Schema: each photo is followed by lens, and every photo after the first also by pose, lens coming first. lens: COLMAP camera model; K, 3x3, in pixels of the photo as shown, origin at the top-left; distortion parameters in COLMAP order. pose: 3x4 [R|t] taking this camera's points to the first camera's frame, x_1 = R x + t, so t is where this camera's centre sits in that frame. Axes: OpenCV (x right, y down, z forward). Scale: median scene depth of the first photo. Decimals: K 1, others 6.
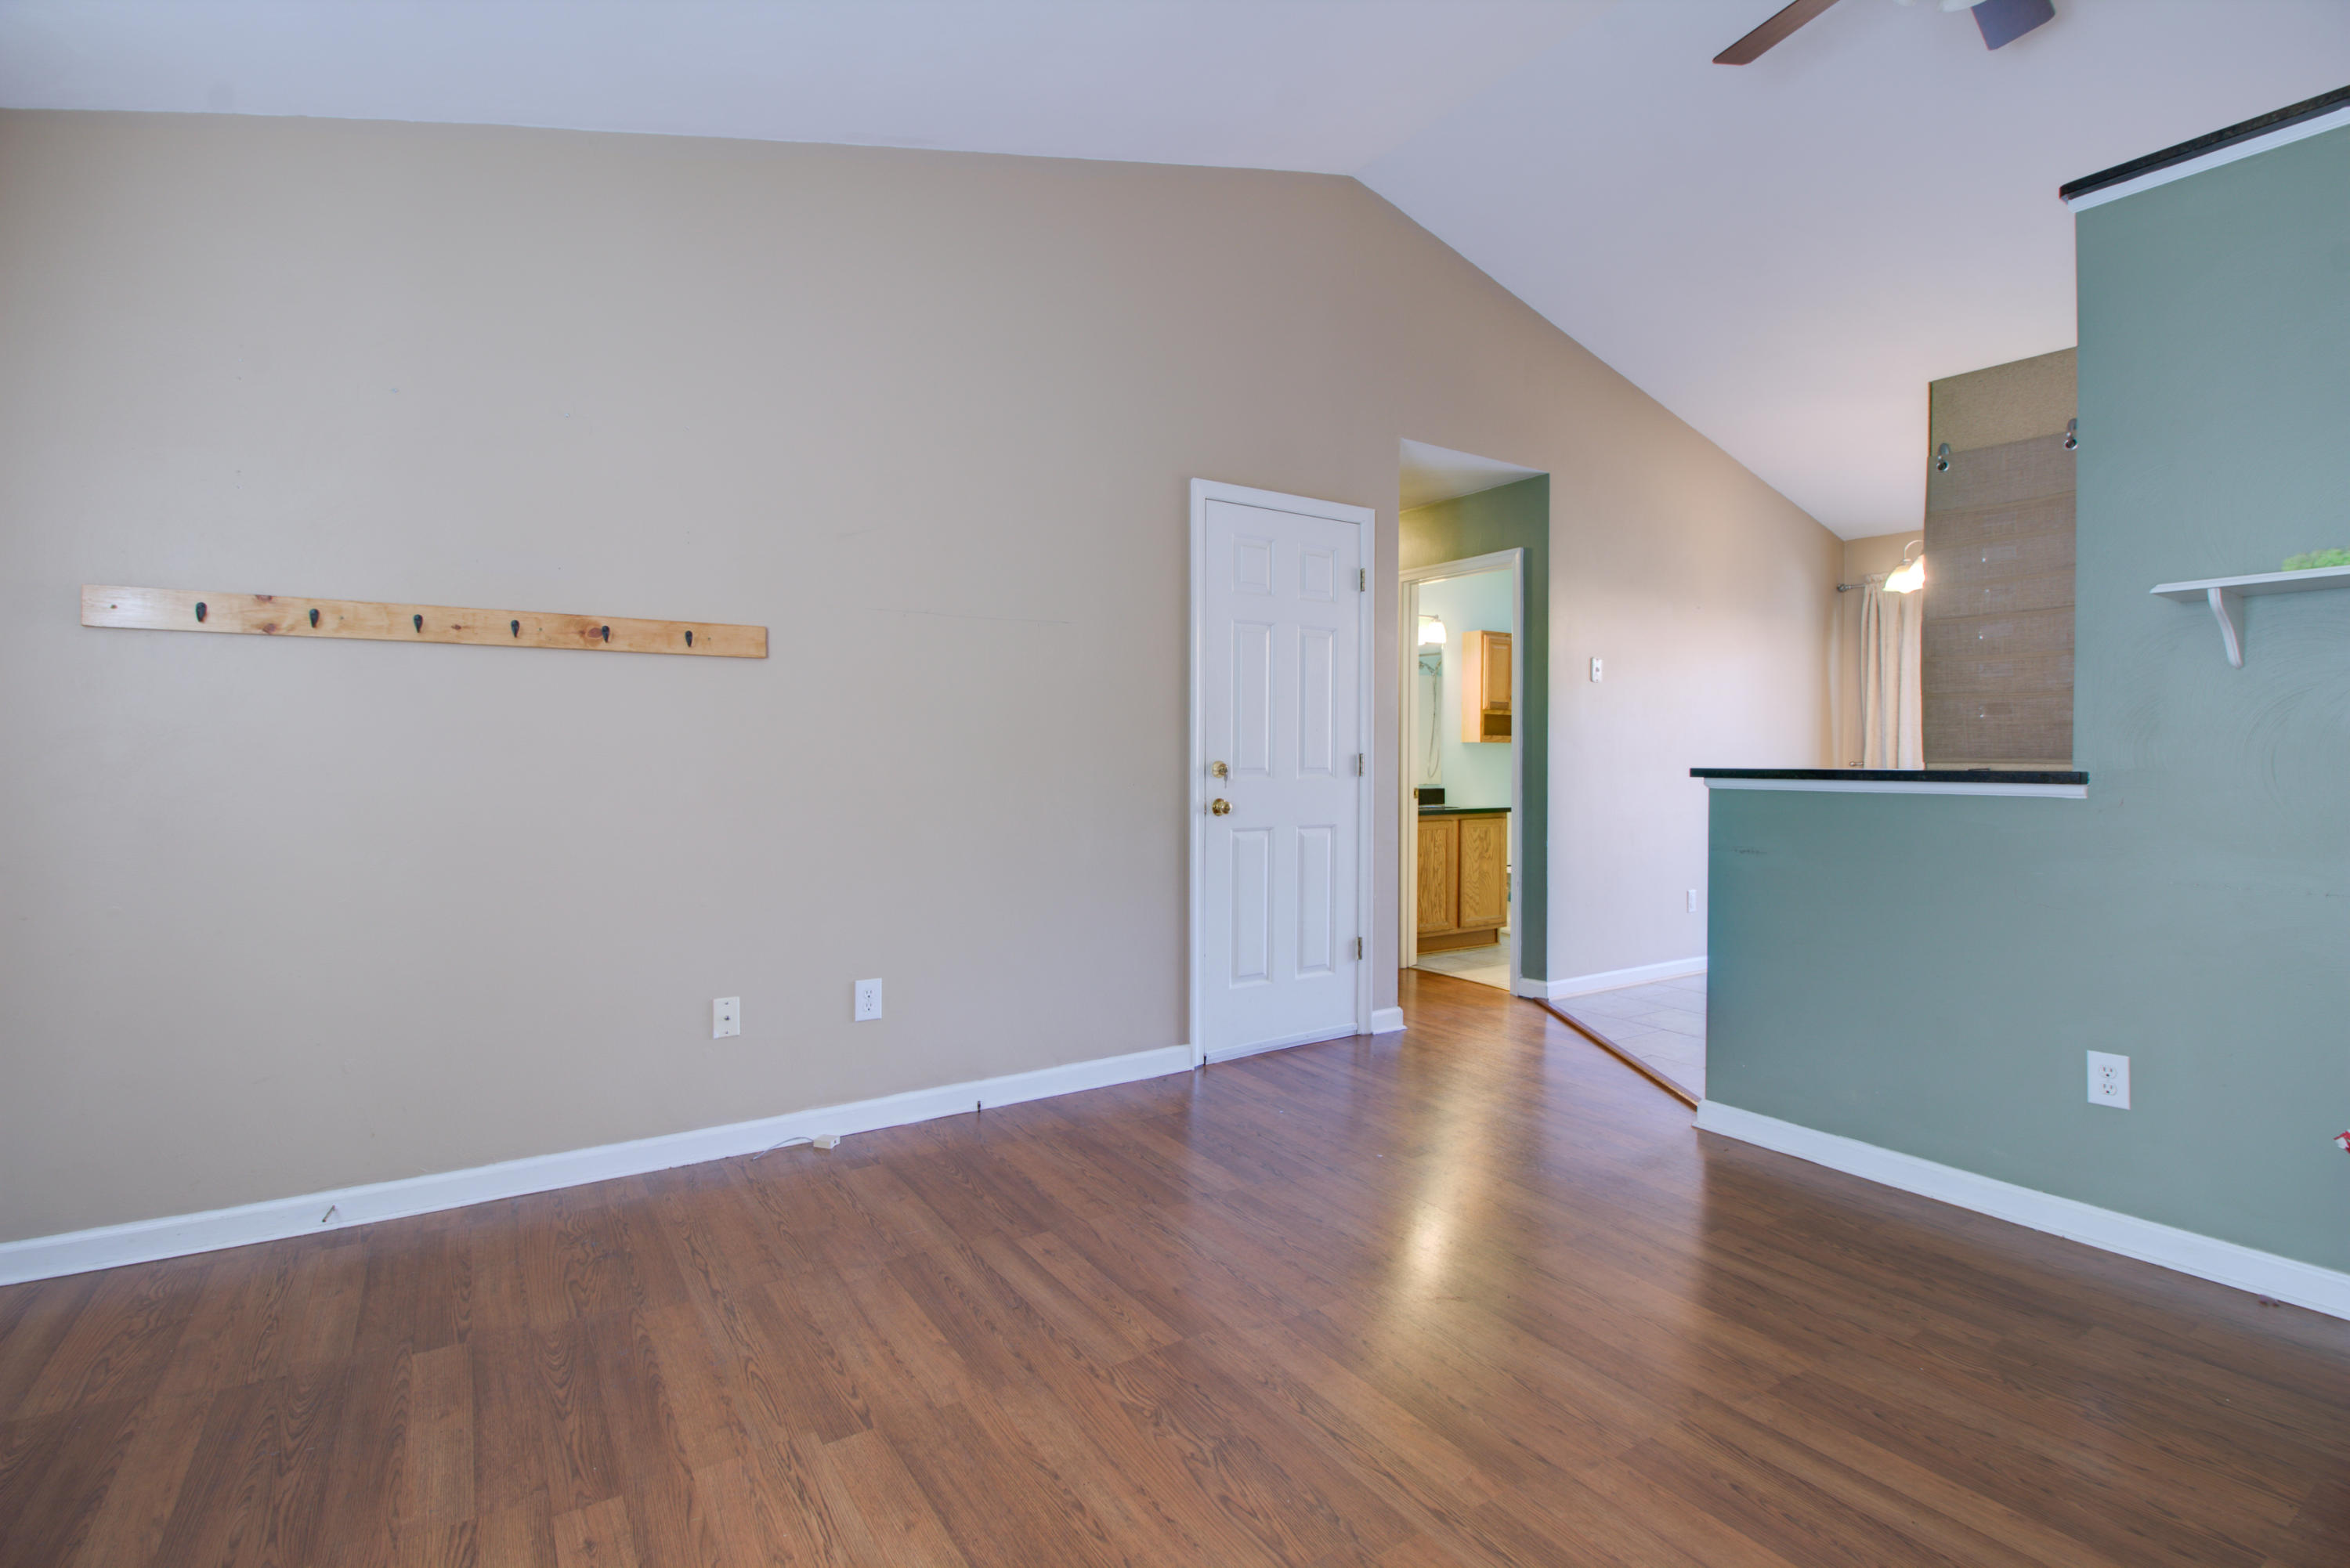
lens RADIAL K [[1119.1, 0, 1177.1], [0, 1119.1, 773.5], [0, 0, 1]] dist [0.000546, -0.014602]
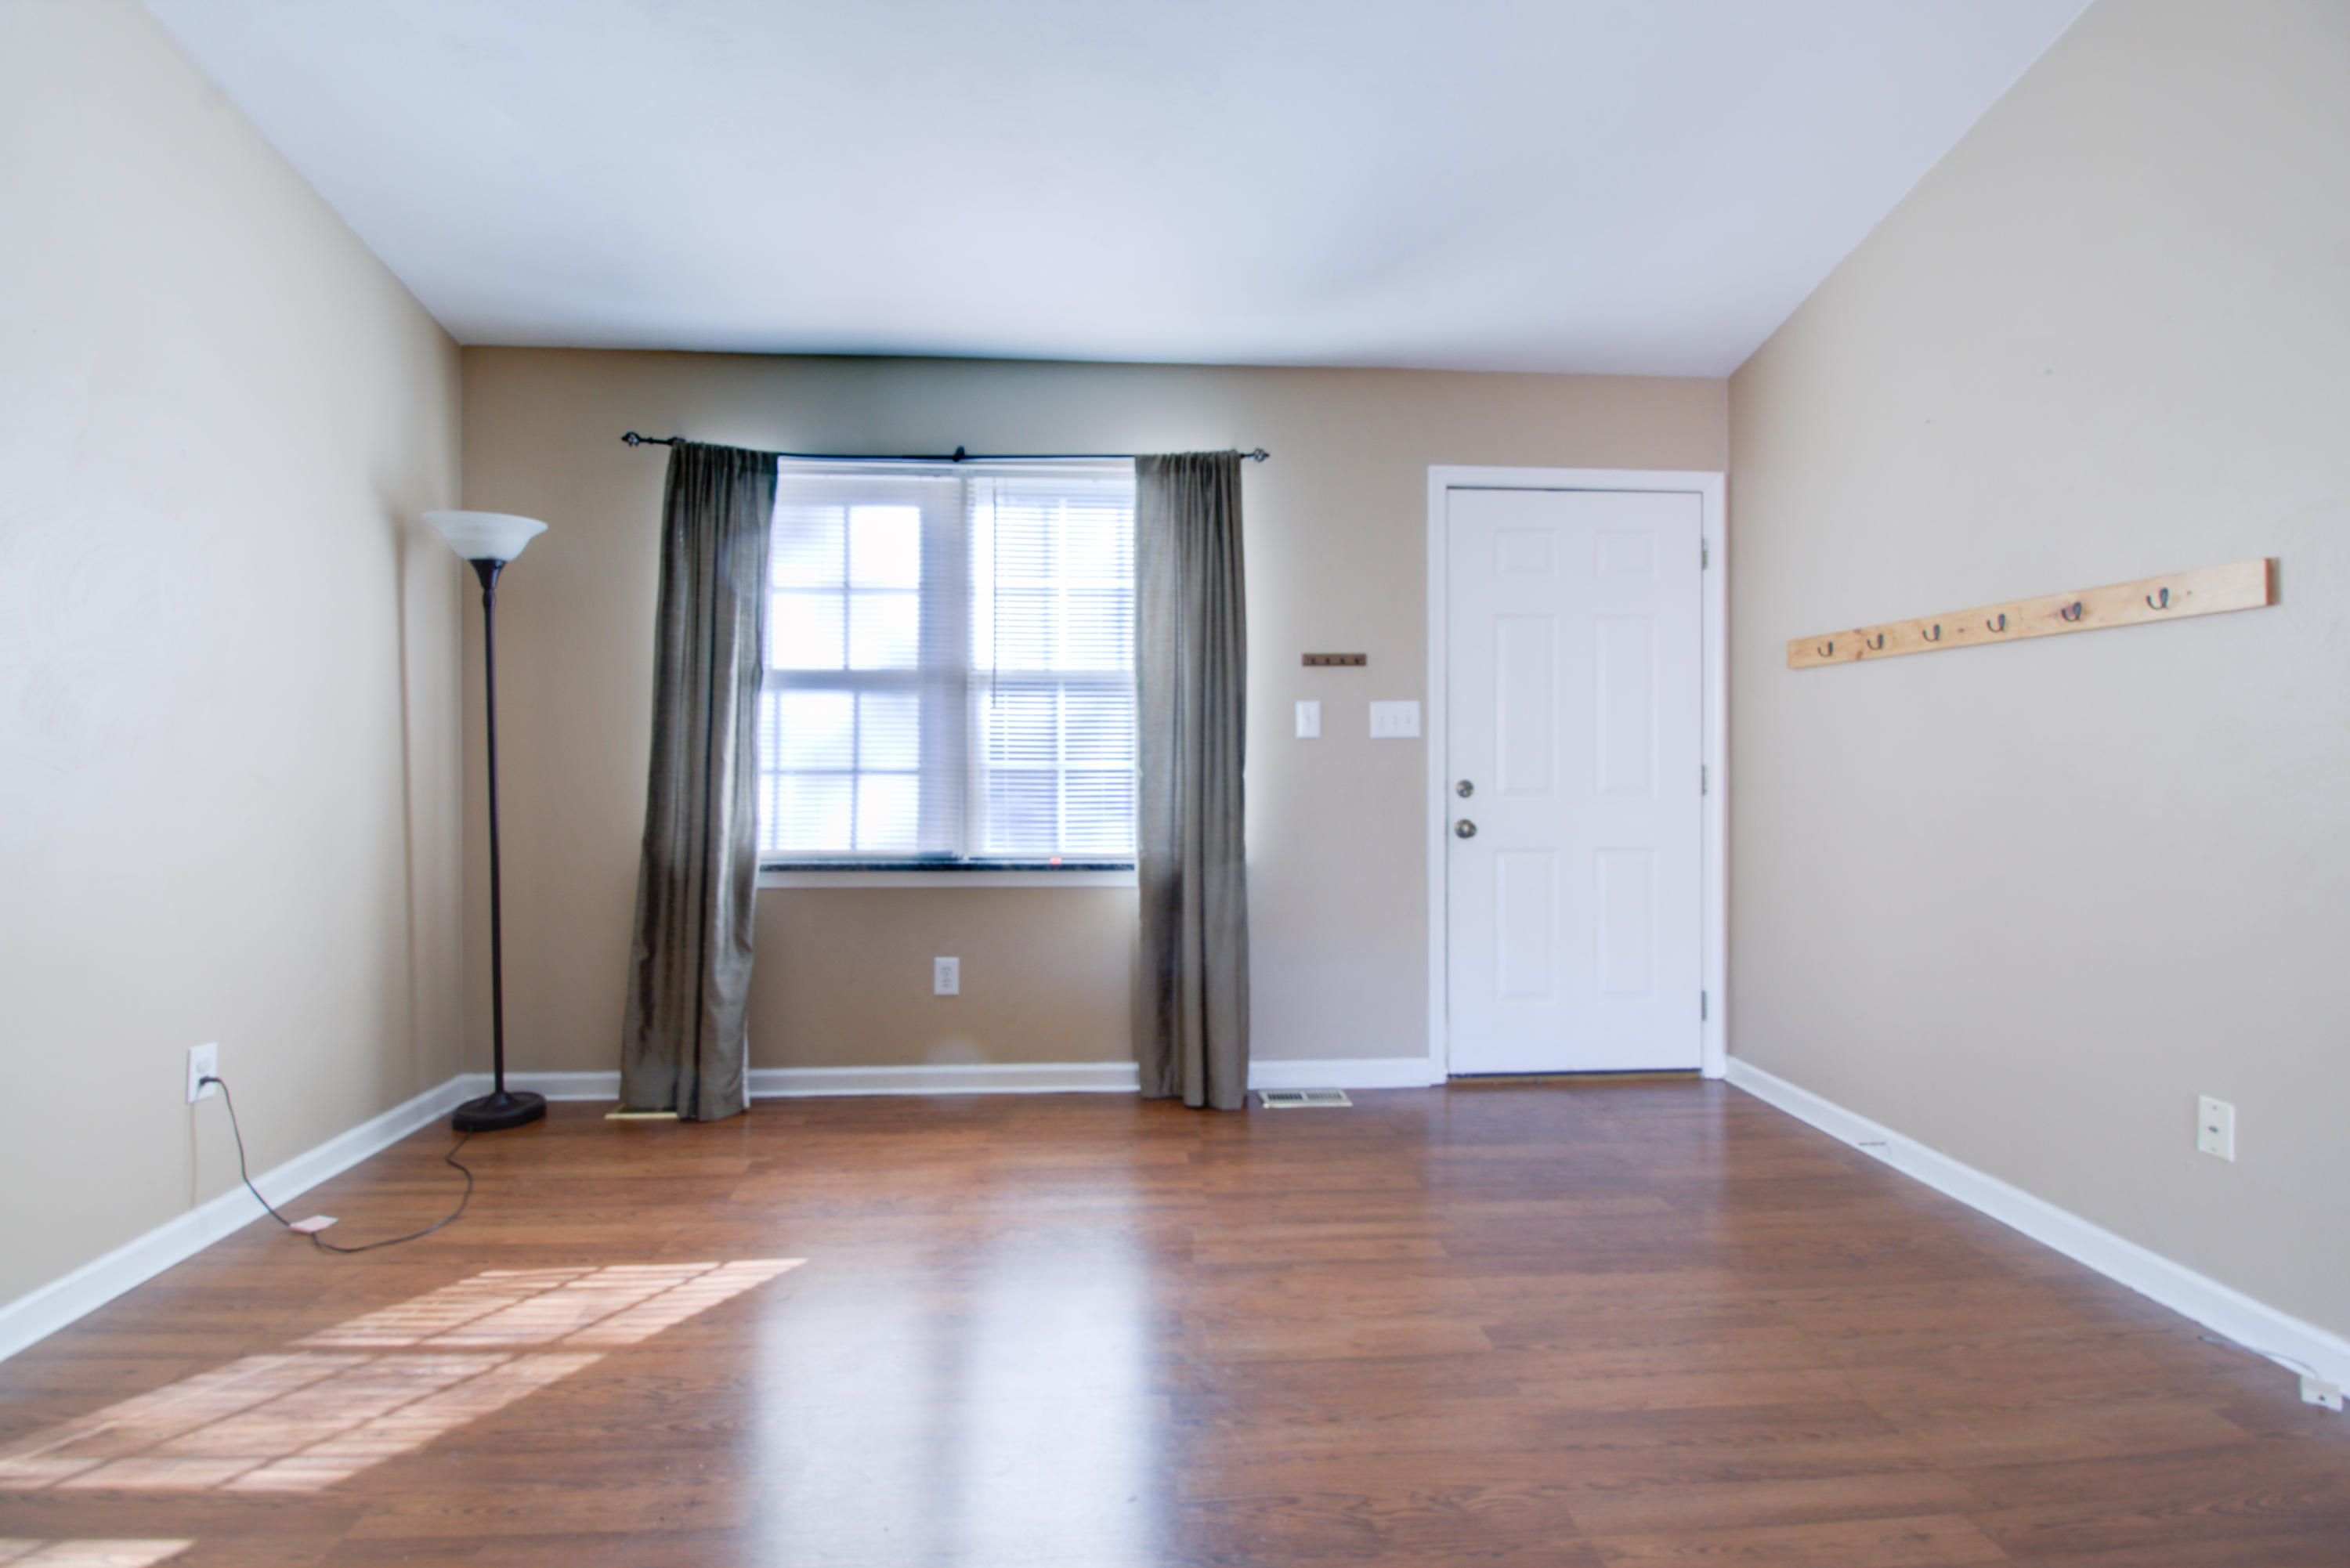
lens RADIAL K [[1119.5, 0, 1169.7], [0, 1119.5, 787.5], [0, 0, 1]] dist [0.032006, -0.000258]
pose [[-0.502837, 0.026205, -0.863984, 0.667506], [-0.001710, 0.999508, 0.031310, -0.020639], [0.864380, 0.017221, -0.502545, 0.968499]]
